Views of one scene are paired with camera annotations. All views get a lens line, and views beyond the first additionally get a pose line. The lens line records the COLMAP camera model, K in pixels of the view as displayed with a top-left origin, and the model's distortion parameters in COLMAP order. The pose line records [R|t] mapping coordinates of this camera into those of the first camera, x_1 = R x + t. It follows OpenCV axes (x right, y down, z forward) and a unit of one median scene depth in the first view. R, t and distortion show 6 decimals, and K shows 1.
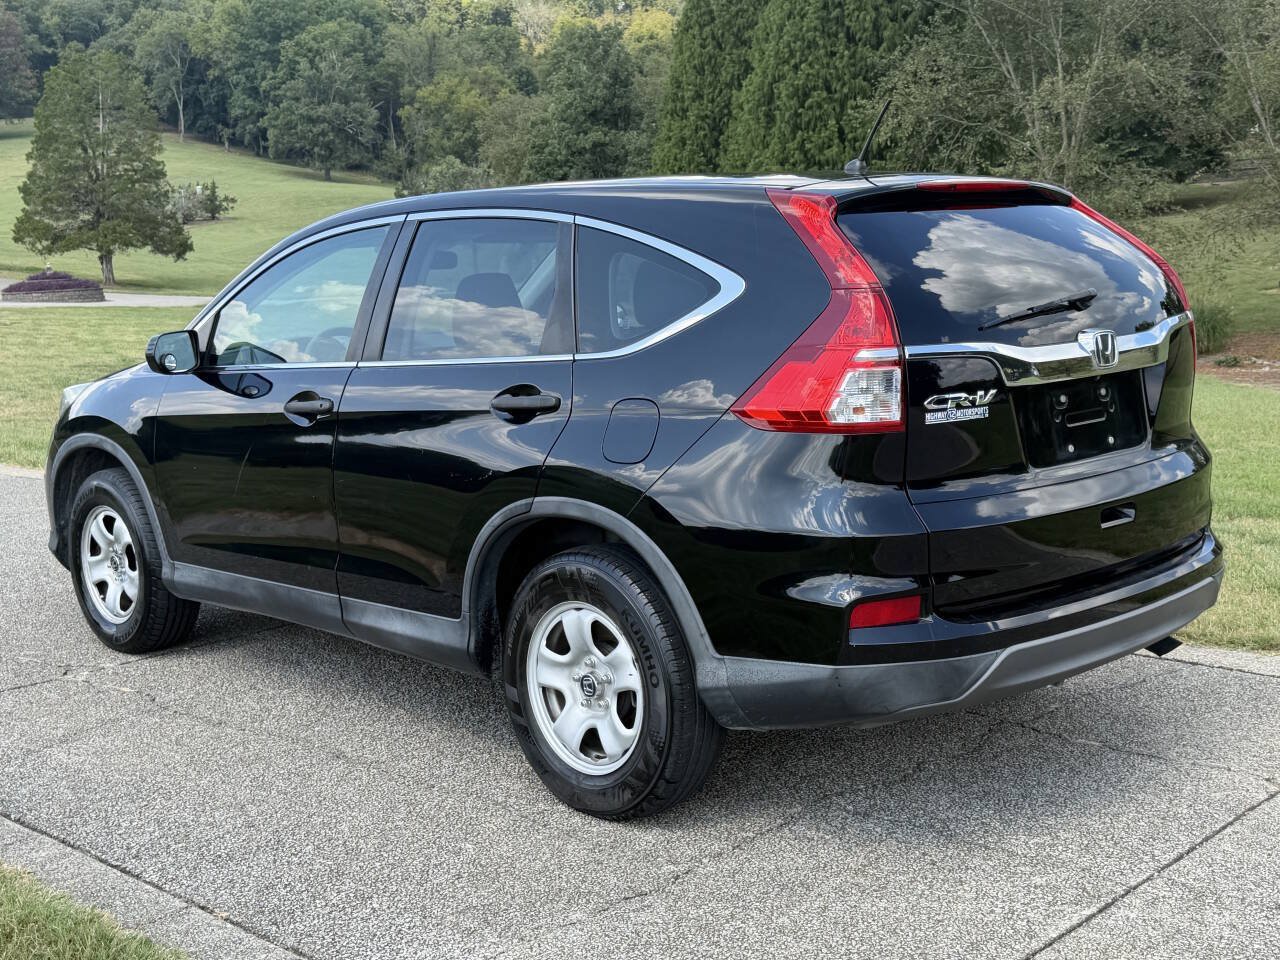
lens RADIAL K [[1535.2, 0, 636.2], [0, 1535.2, 483.7], [0, 0, 1]] dist [0.195267, -0.450439]
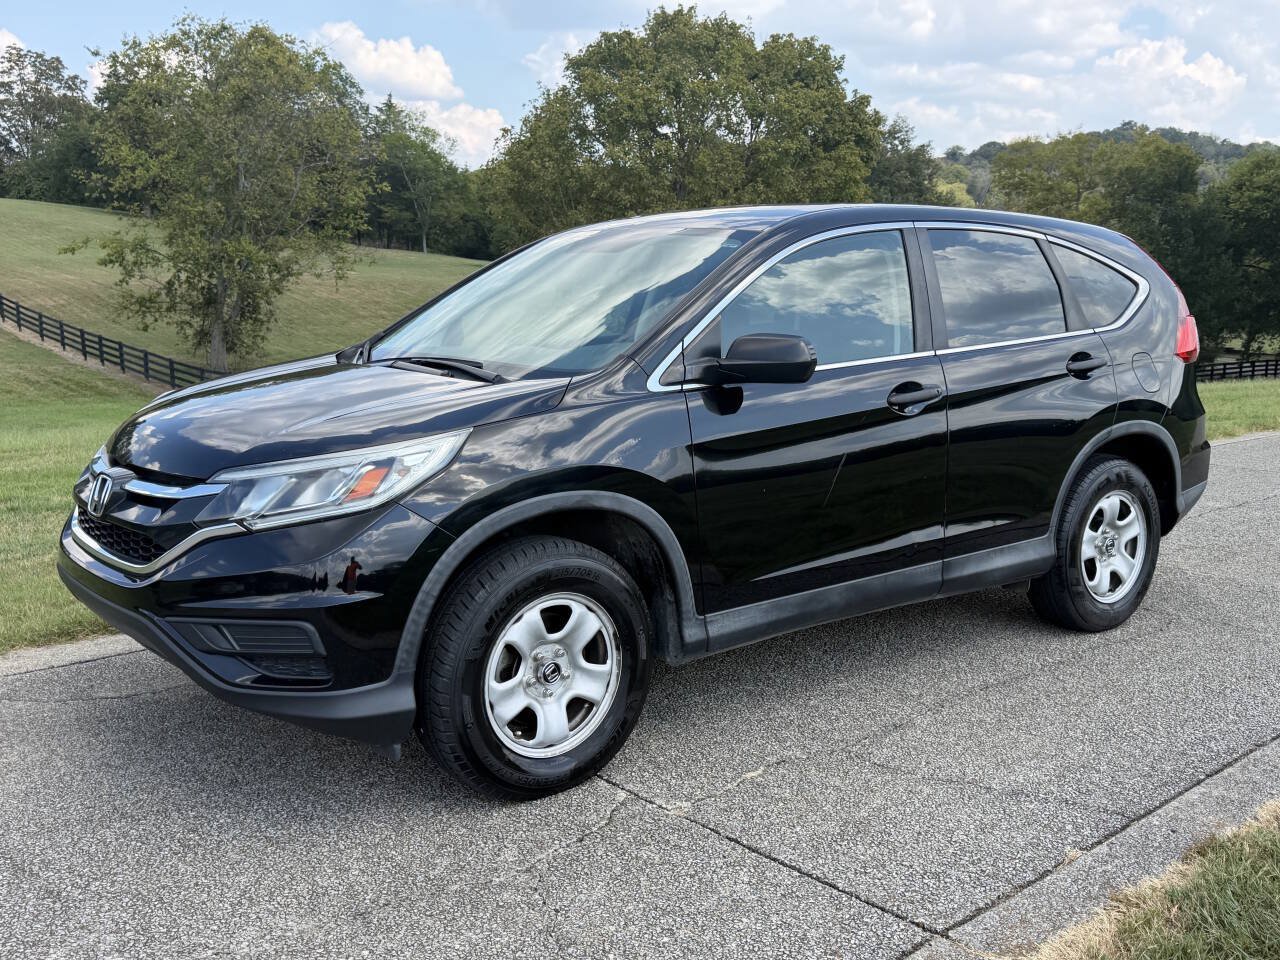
lens RADIAL K [[1258.0, 0, 640.0], [0, 1258.0, 480.0], [0, 0, 1]] dist [0.134298, -0.242992]
pose [[0.094939, -0.124854, 0.987622, -0.922135], [0.141052, 0.983781, 0.110809, -0.097254], [-0.985439, 0.128786, 0.111010, 0.916831]]
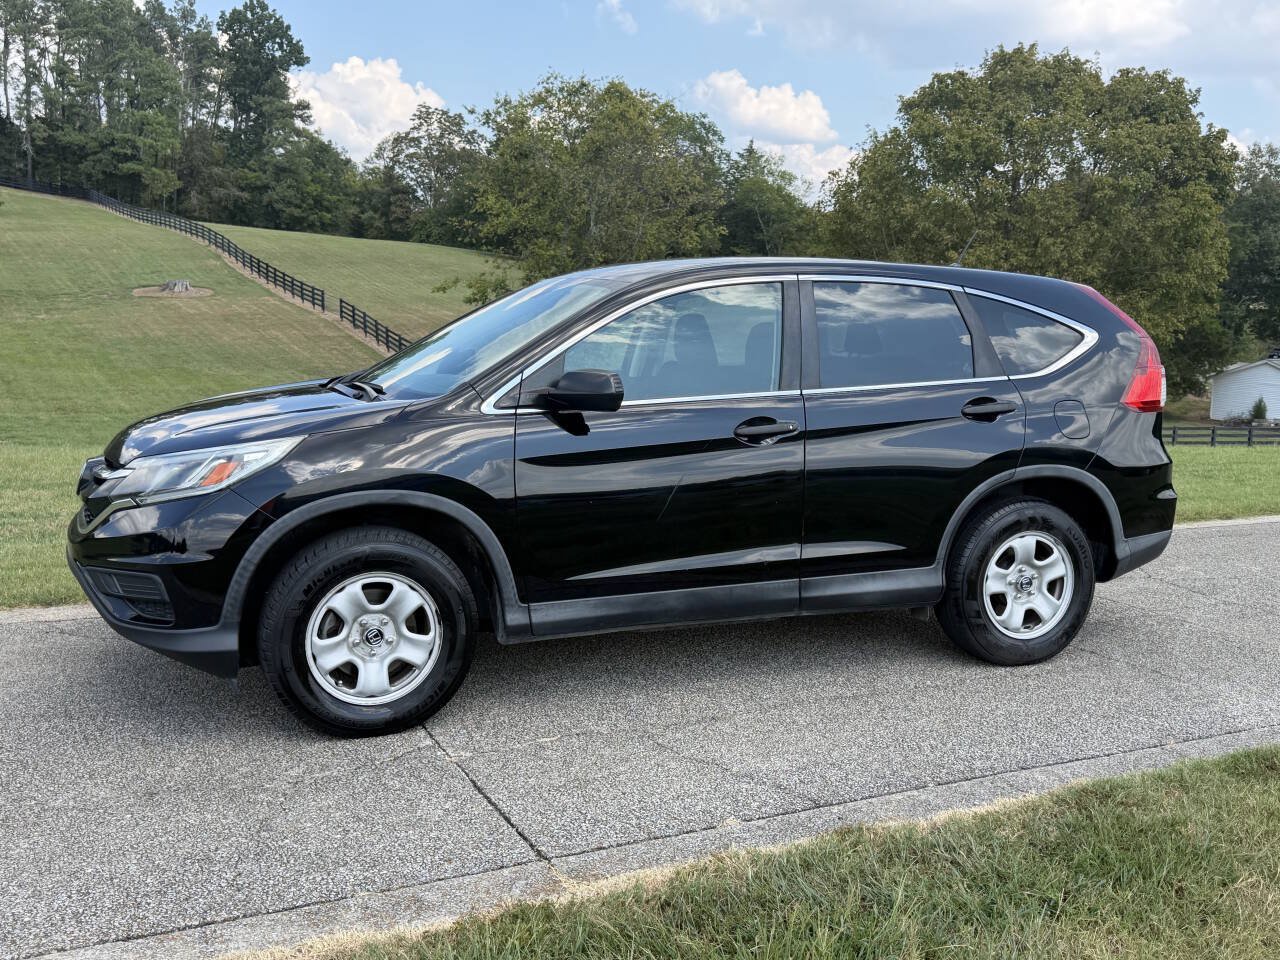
lens RADIAL K [[1256.5, 0, 644.2], [0, 1256.5, 476.8], [0, 0, 1]] dist [0.172607, -0.382199]
pose [[0.361929, -0.080774, 0.928700, -0.969896], [0.108159, 0.993149, 0.044228, -0.055548], [-0.925910, 0.084440, 0.368186, 0.609479]]
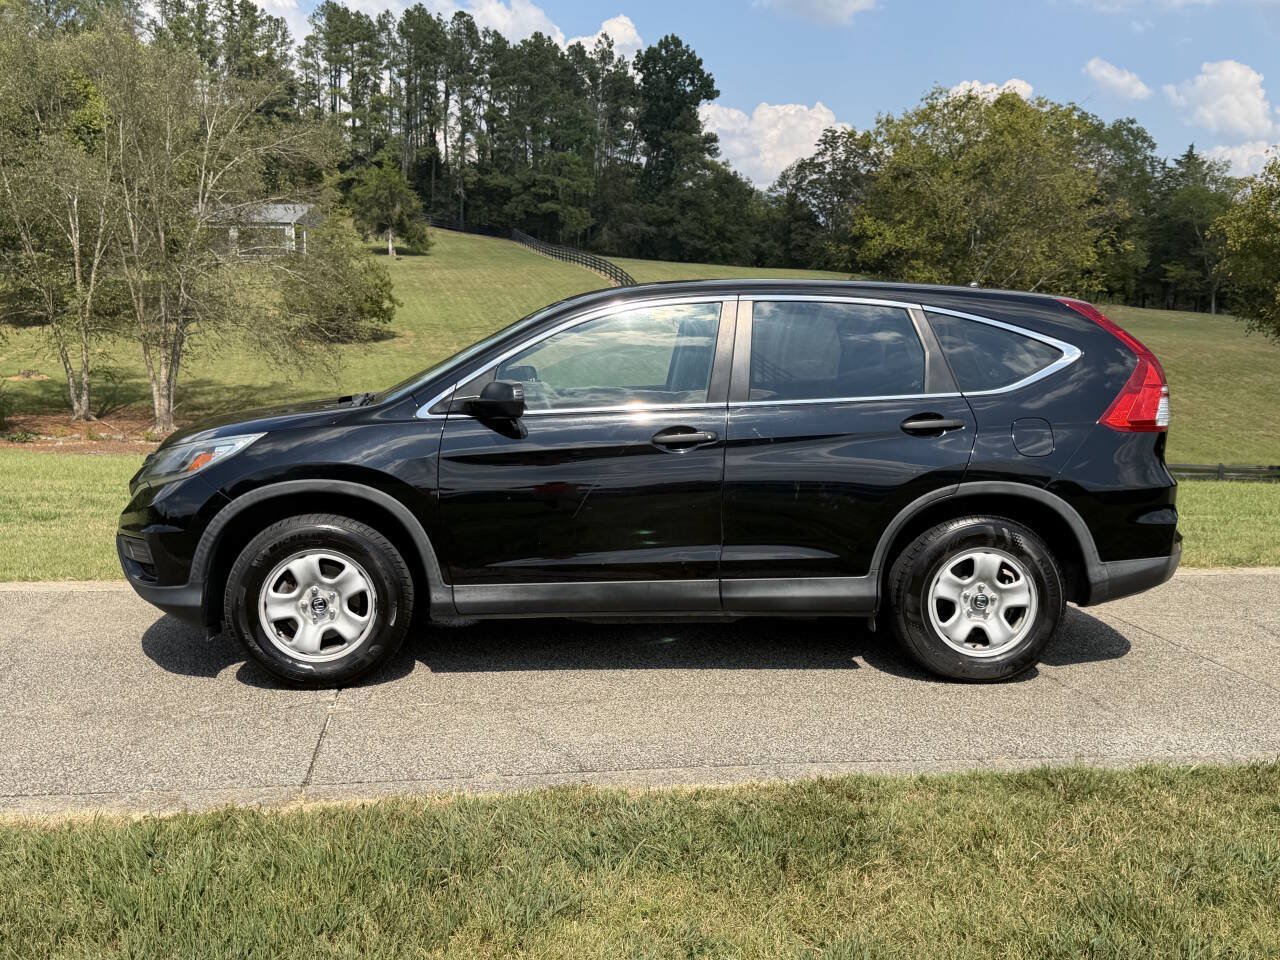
lens RADIAL K [[1308.9, 0, 635.0], [0, 1308.9, 471.6], [0, 0, 1]] dist [0.186230, -0.451097]
pose [[0.634600, -0.039718, 0.771820, -0.909128], [0.081944, 0.996507, -0.016095, -0.005842], [-0.768484, 0.073460, 0.635638, 0.279622]]
